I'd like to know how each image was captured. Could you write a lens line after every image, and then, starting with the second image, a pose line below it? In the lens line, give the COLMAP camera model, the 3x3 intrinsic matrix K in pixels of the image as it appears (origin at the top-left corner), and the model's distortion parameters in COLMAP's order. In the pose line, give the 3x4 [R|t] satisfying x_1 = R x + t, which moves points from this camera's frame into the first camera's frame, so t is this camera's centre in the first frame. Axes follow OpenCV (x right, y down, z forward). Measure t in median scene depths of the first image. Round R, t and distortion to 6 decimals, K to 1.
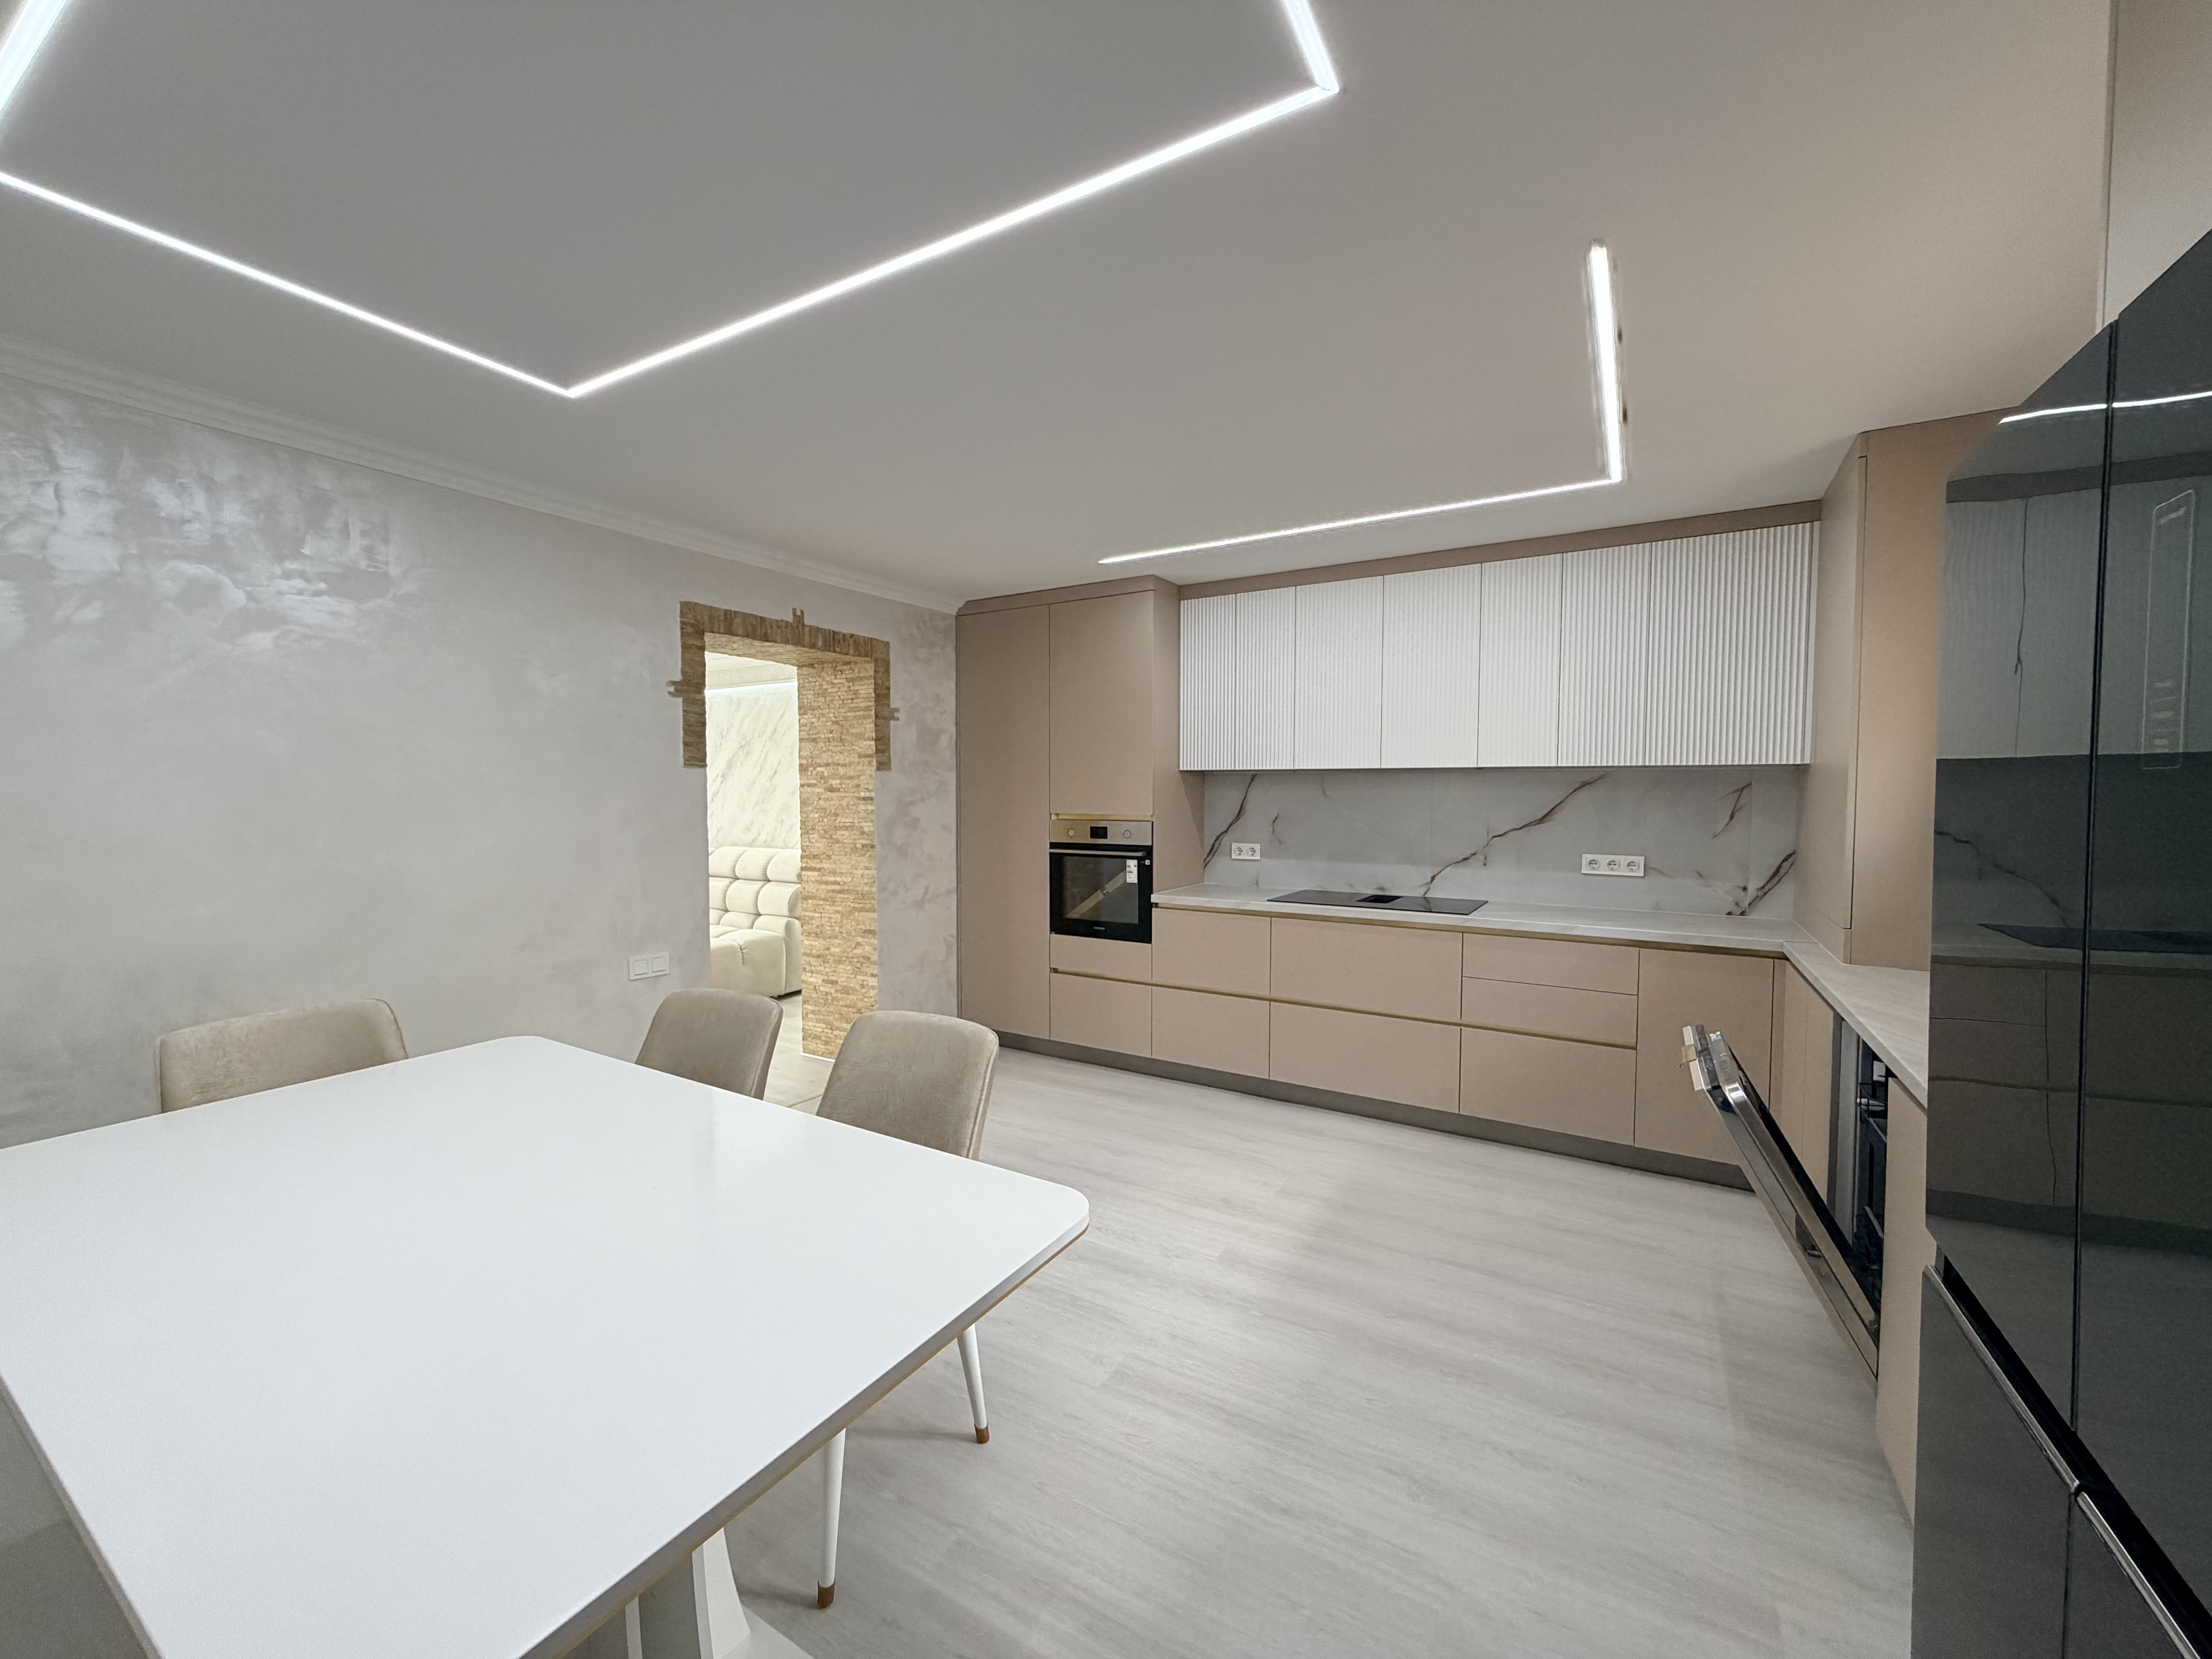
lens RADIAL K [[870.1, 0, 1111.6], [0, 870.1, 828.0], [0, 0, 1]] dist [0.001252, 0.000139]
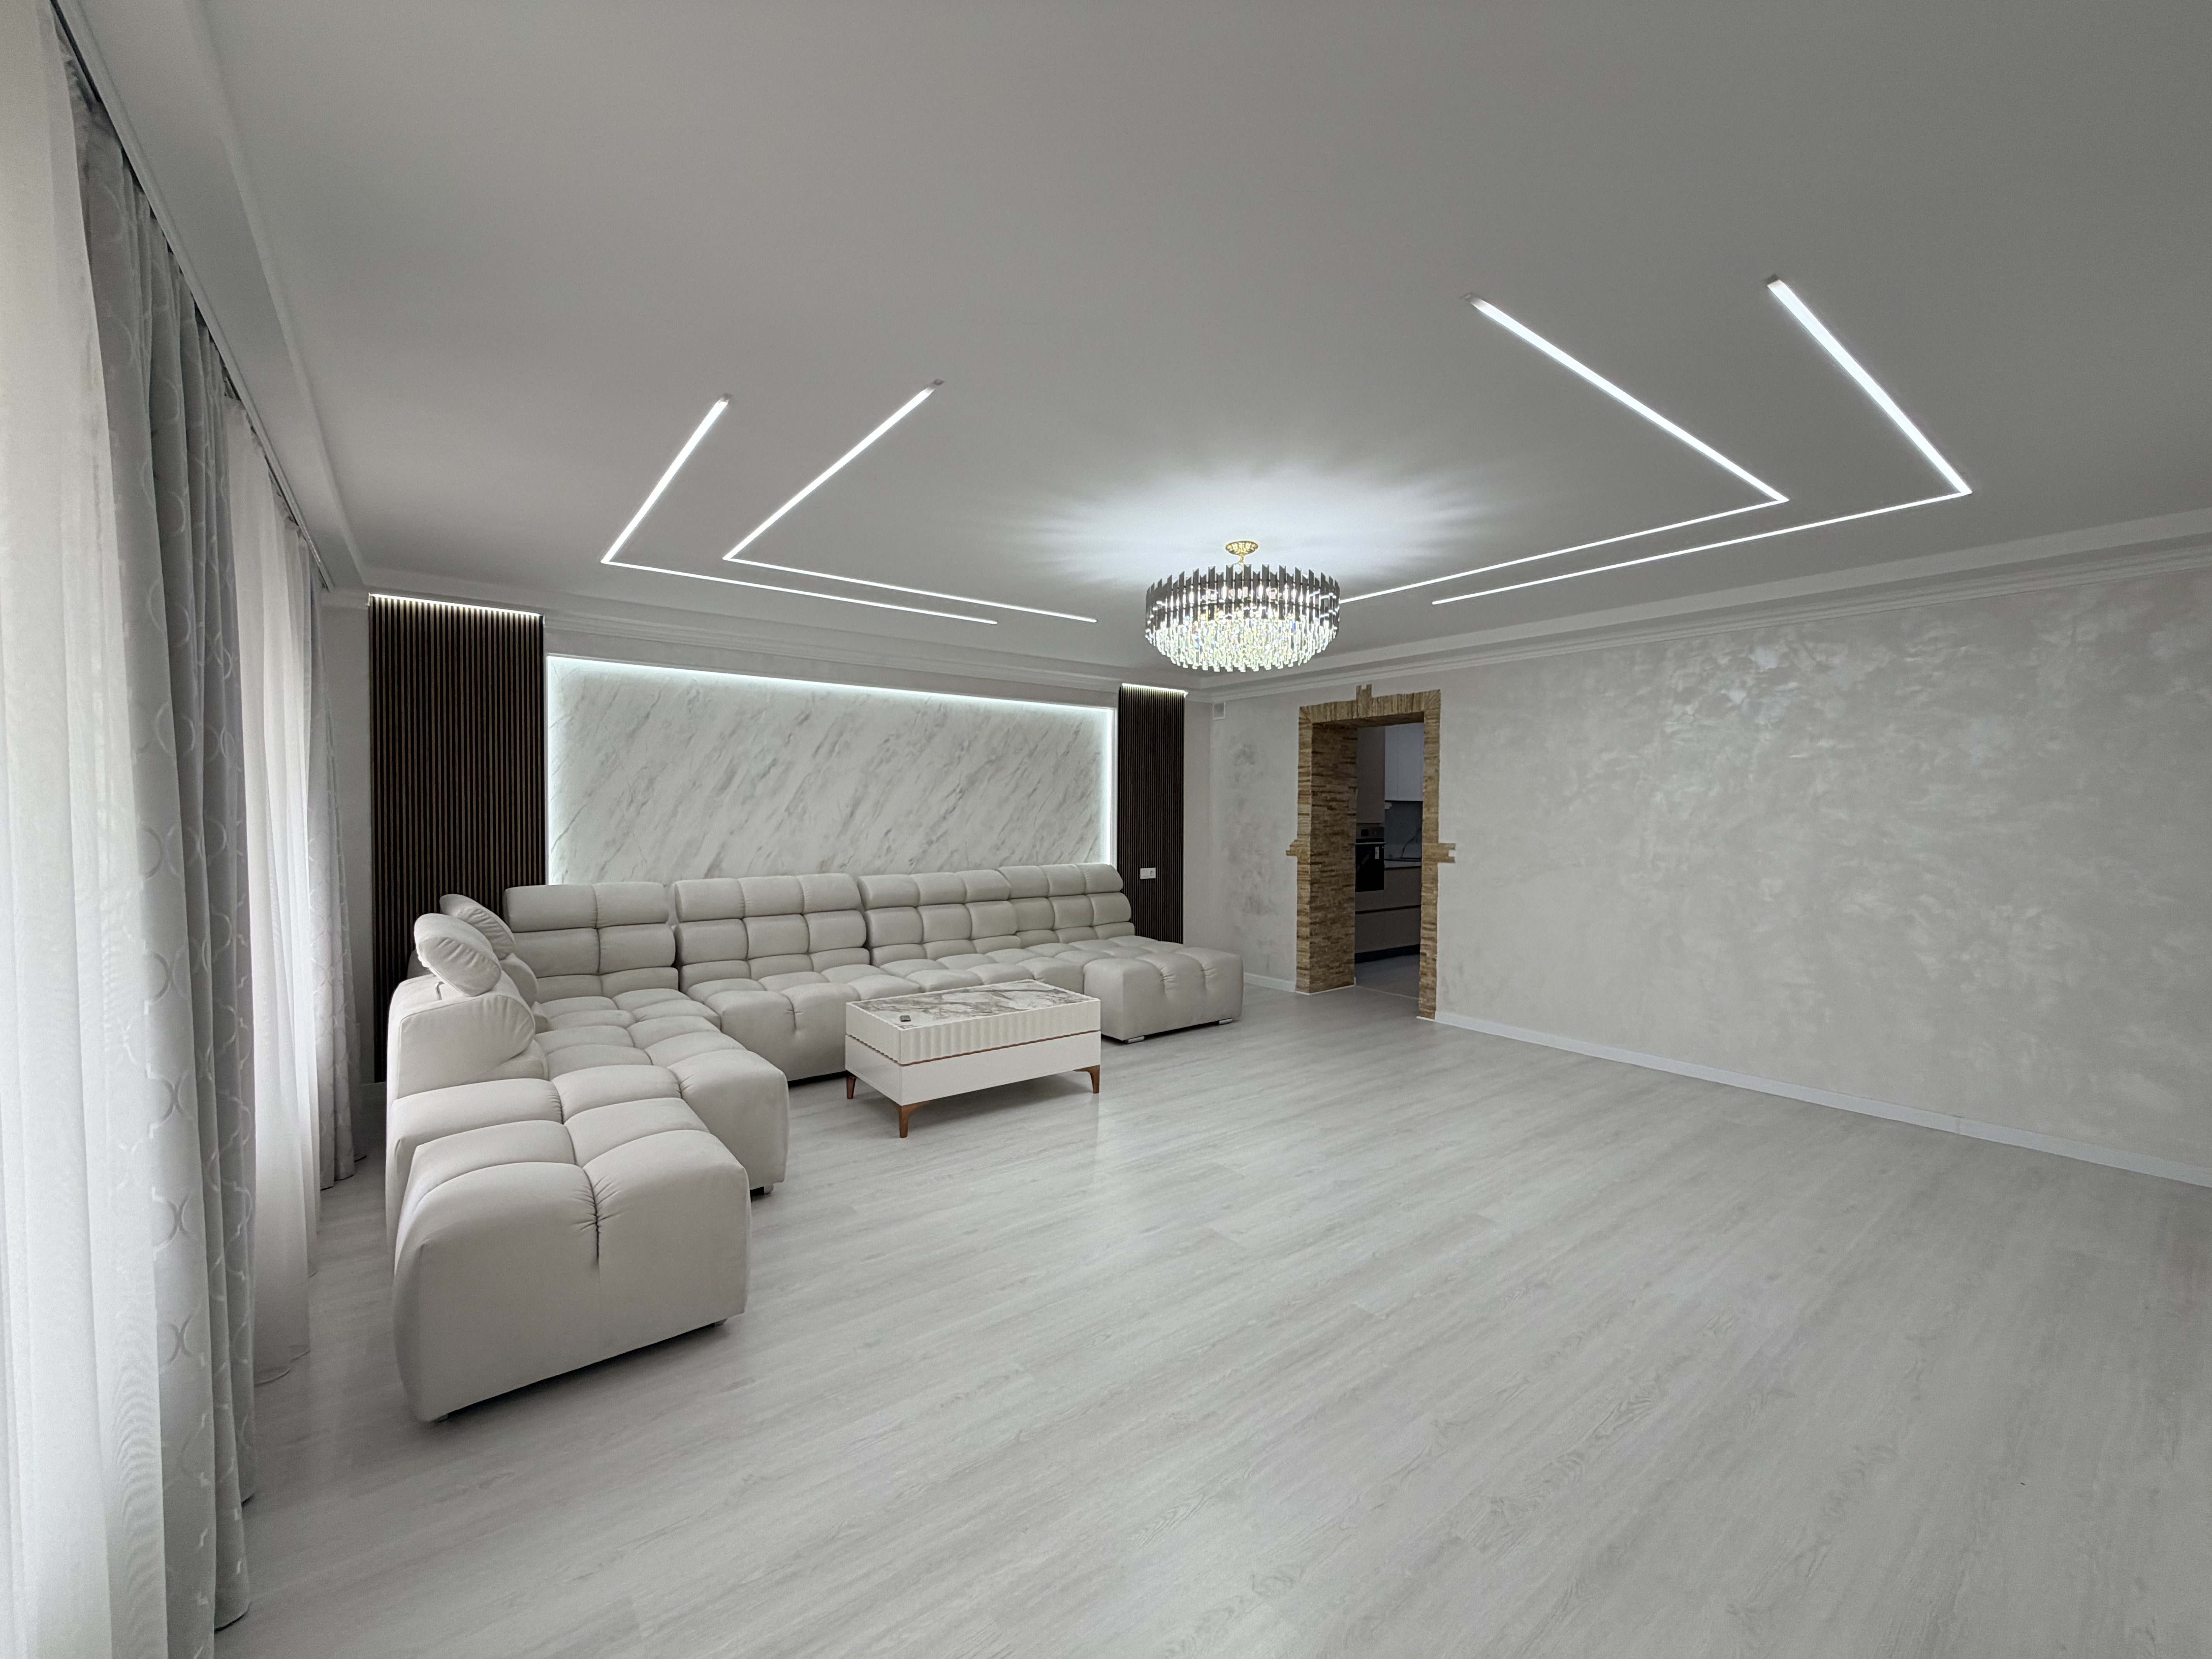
lens RADIAL K [[870.1, 0, 1093.1], [0, 870.1, 826.1], [0, 0, 1]] dist [0.001252, 0.000139]
pose [[0.382637, -0.015341, 0.923771, -1.281561], [0.035473, 0.999369, 0.001903, -0.021687], [-0.923218, 0.032041, 0.382940, 0.551299]]
